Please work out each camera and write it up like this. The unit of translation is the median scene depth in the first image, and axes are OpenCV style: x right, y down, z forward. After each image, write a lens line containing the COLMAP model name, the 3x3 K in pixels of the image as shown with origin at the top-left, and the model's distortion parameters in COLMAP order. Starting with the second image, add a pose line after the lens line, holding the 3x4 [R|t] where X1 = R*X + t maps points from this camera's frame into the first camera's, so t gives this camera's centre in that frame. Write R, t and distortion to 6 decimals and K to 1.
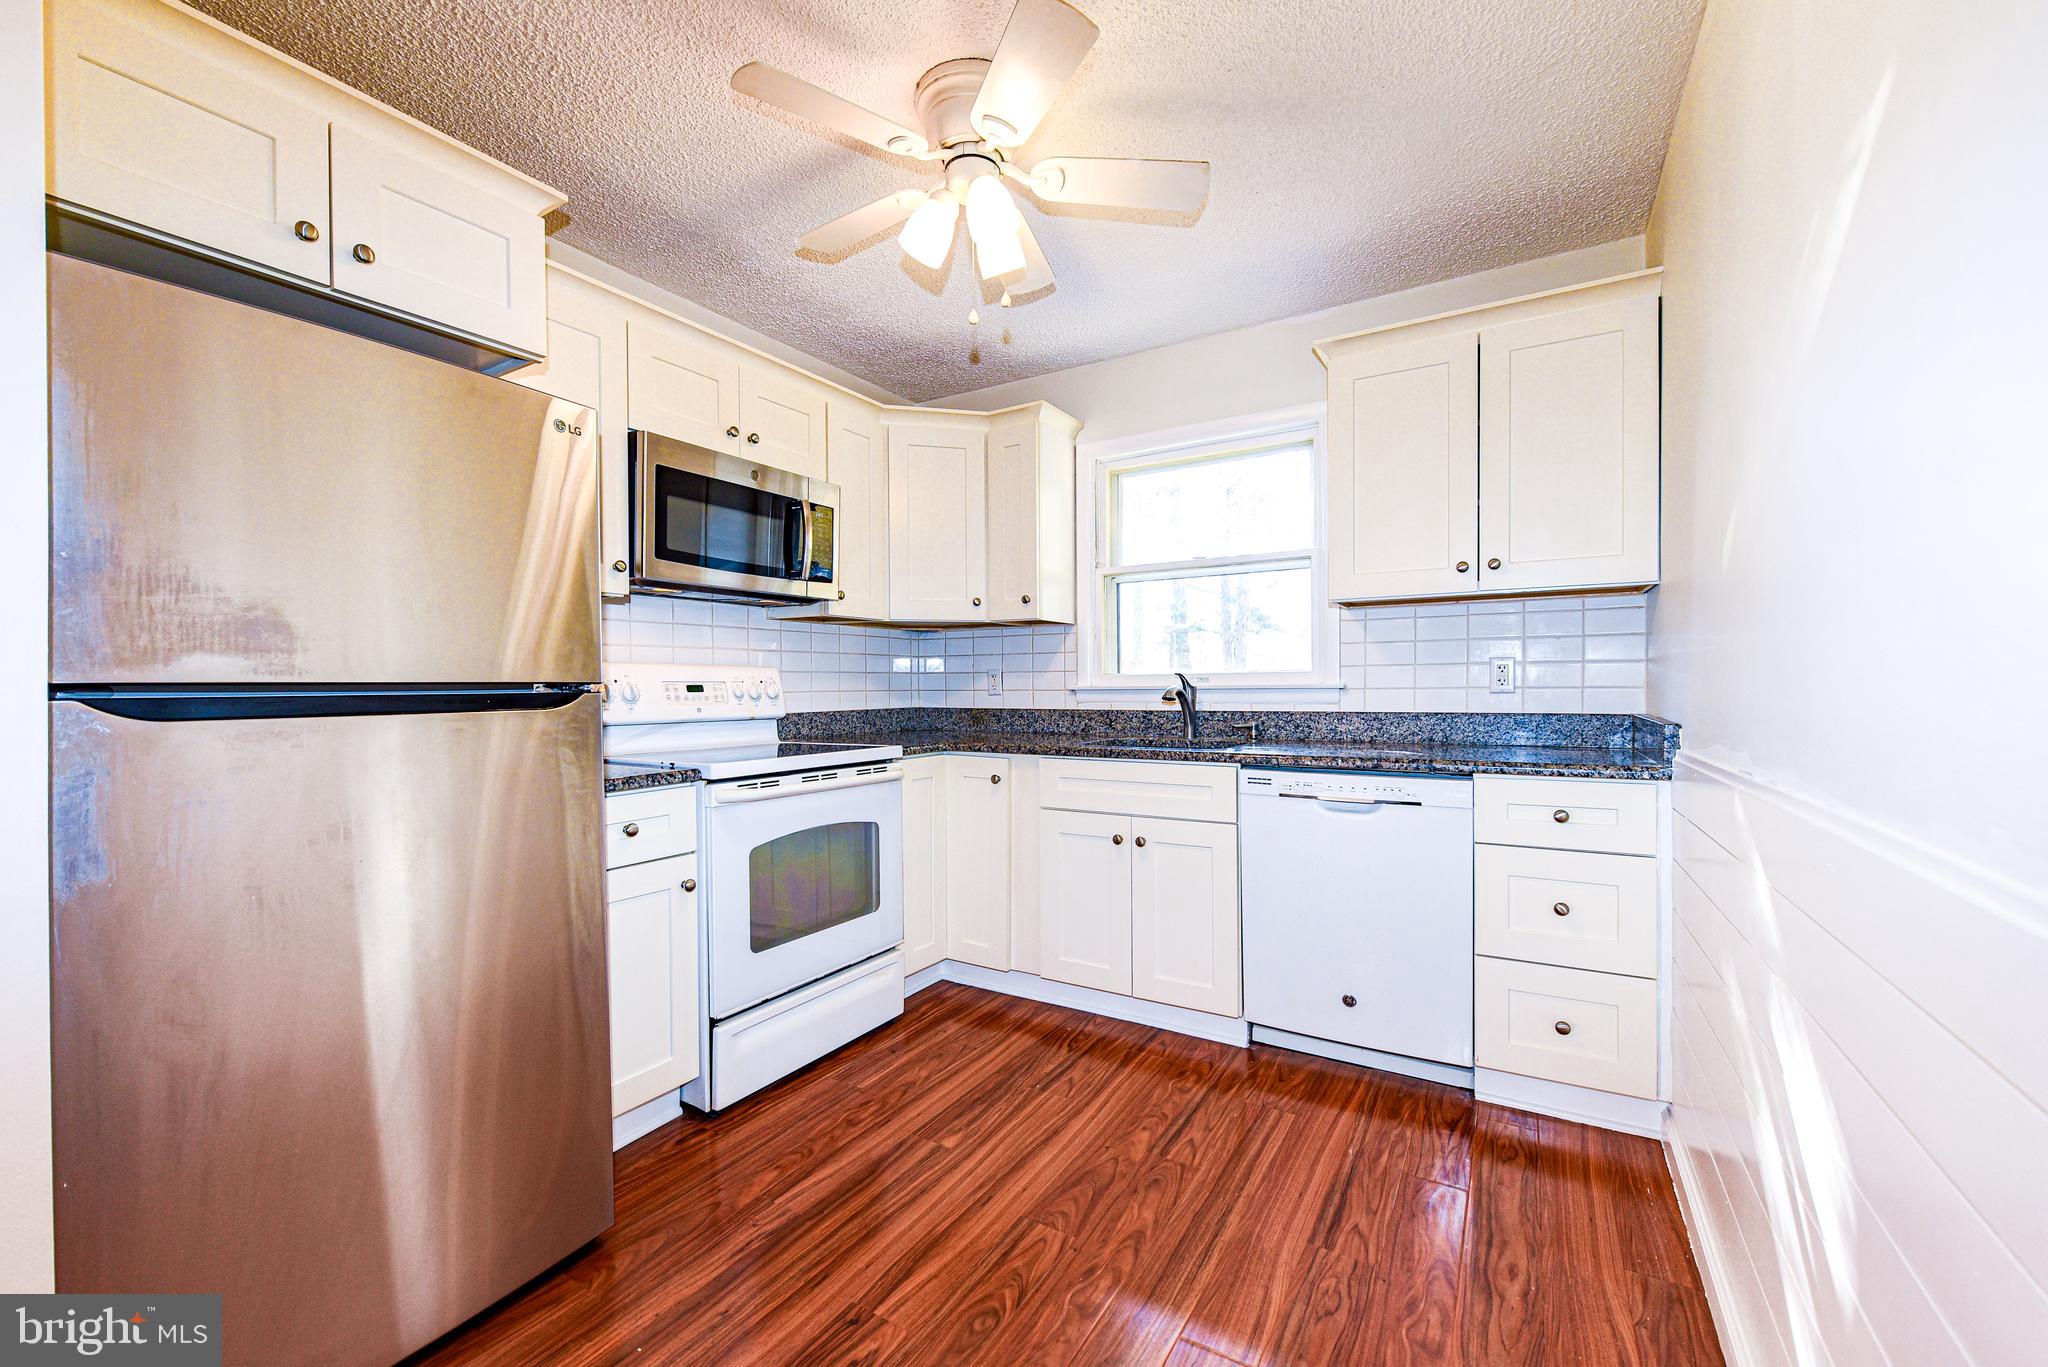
lens RADIAL K [[841.8, 0, 1039.7], [0, 841.8, 690.0], [0, 0, 1]] dist [0.001309, -0.000384]
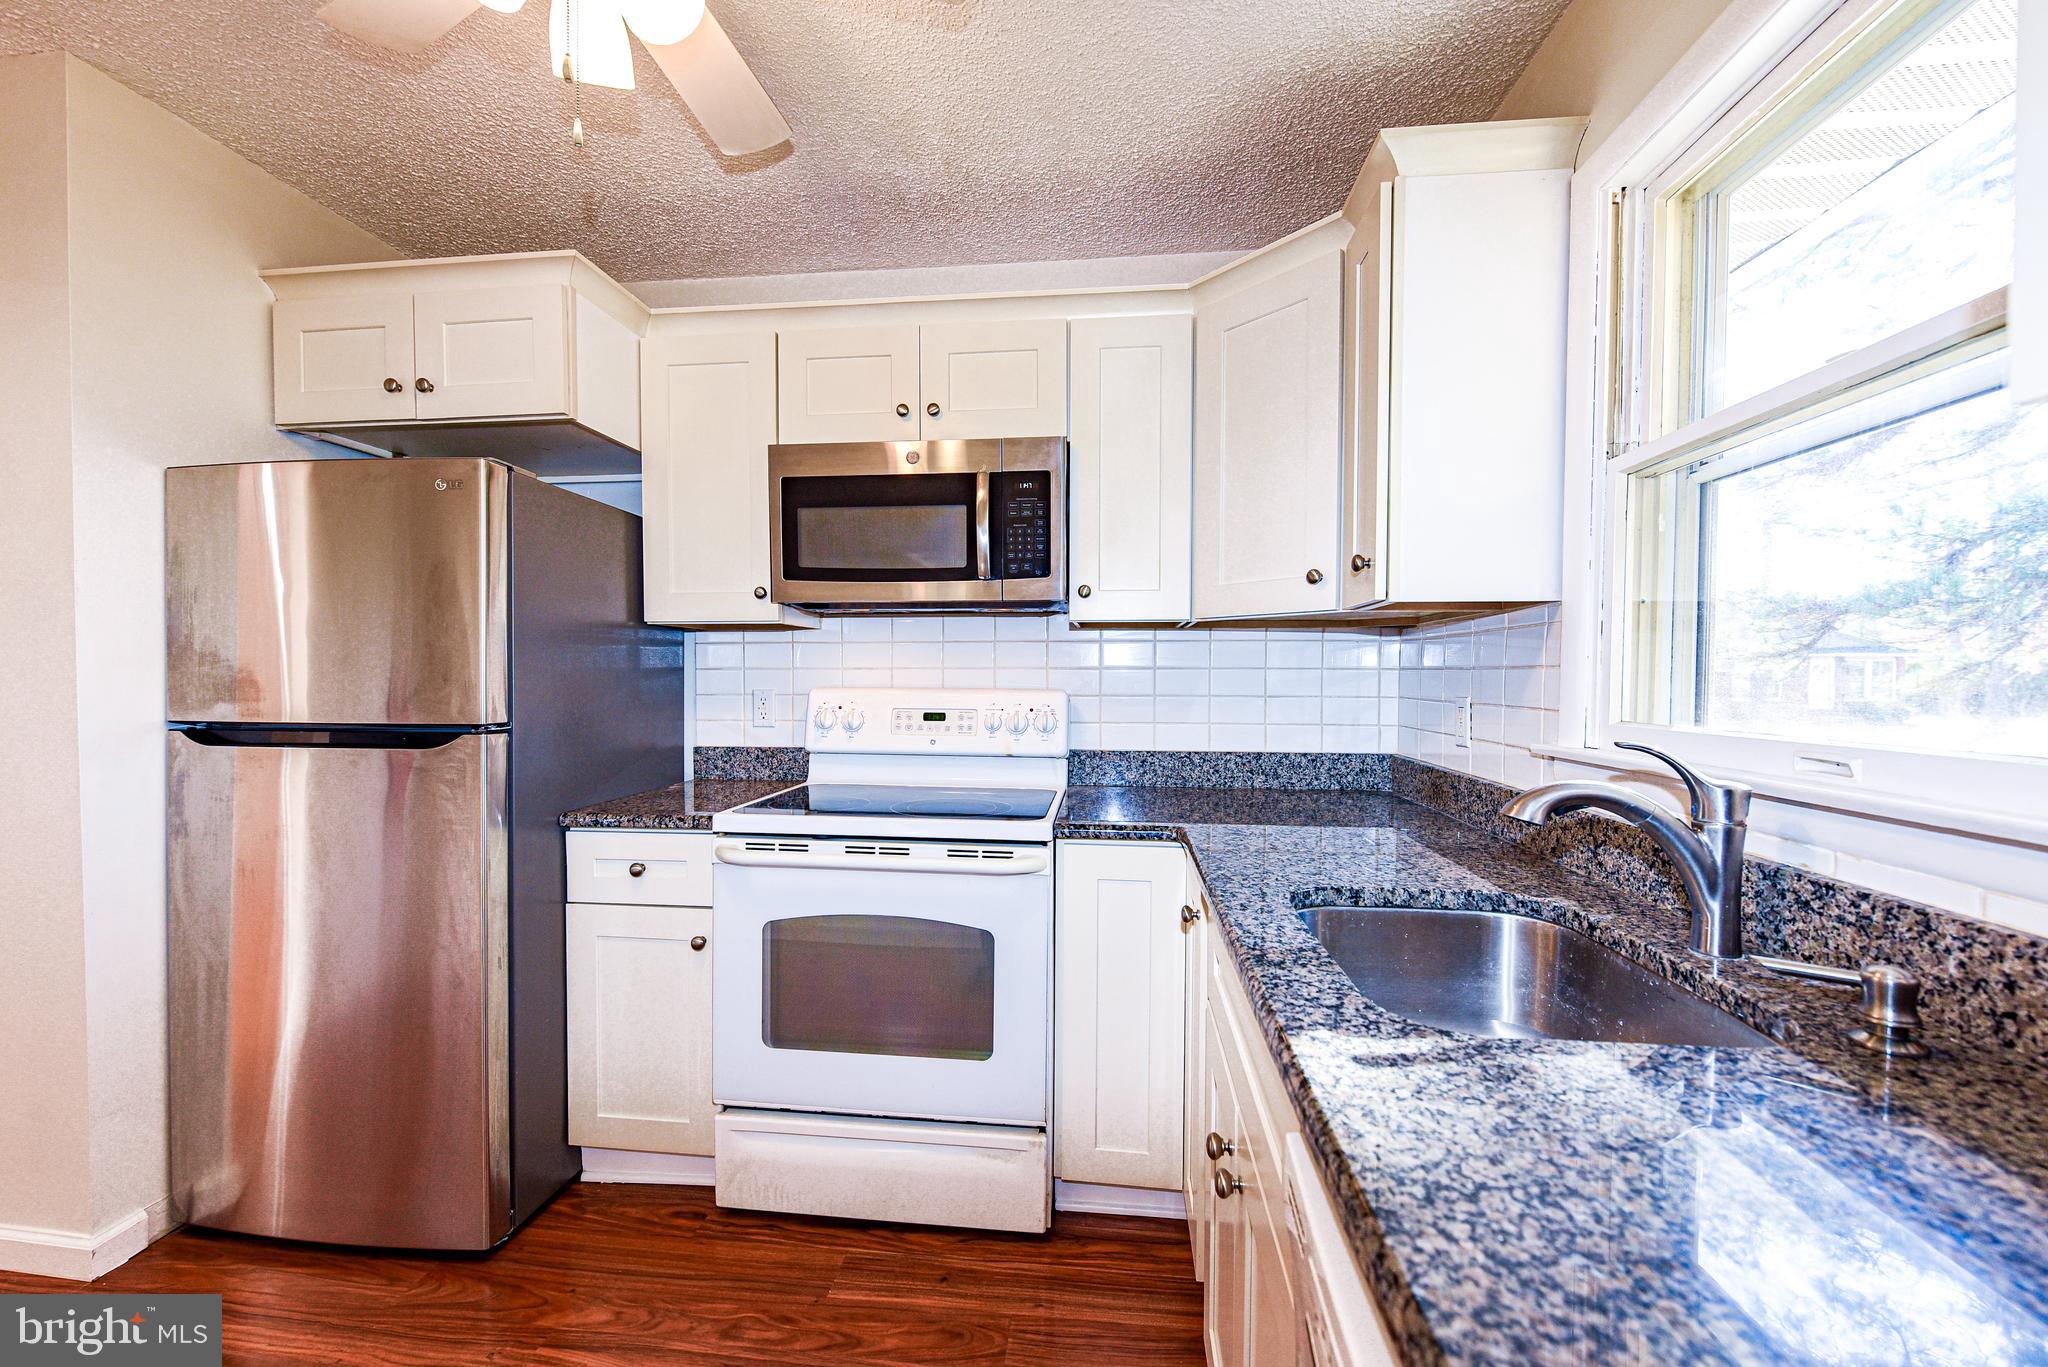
lens RADIAL K [[841.8, 0, 1039.7], [0, 841.8, 690.0], [0, 0, 1]] dist [0.001309, -0.000384]
pose [[0.392485, 0.028768, -0.919308, 0.440678], [-0.011923, 0.999586, 0.026190, -0.054662], [0.919681, 0.000682, 0.392665, 0.779167]]
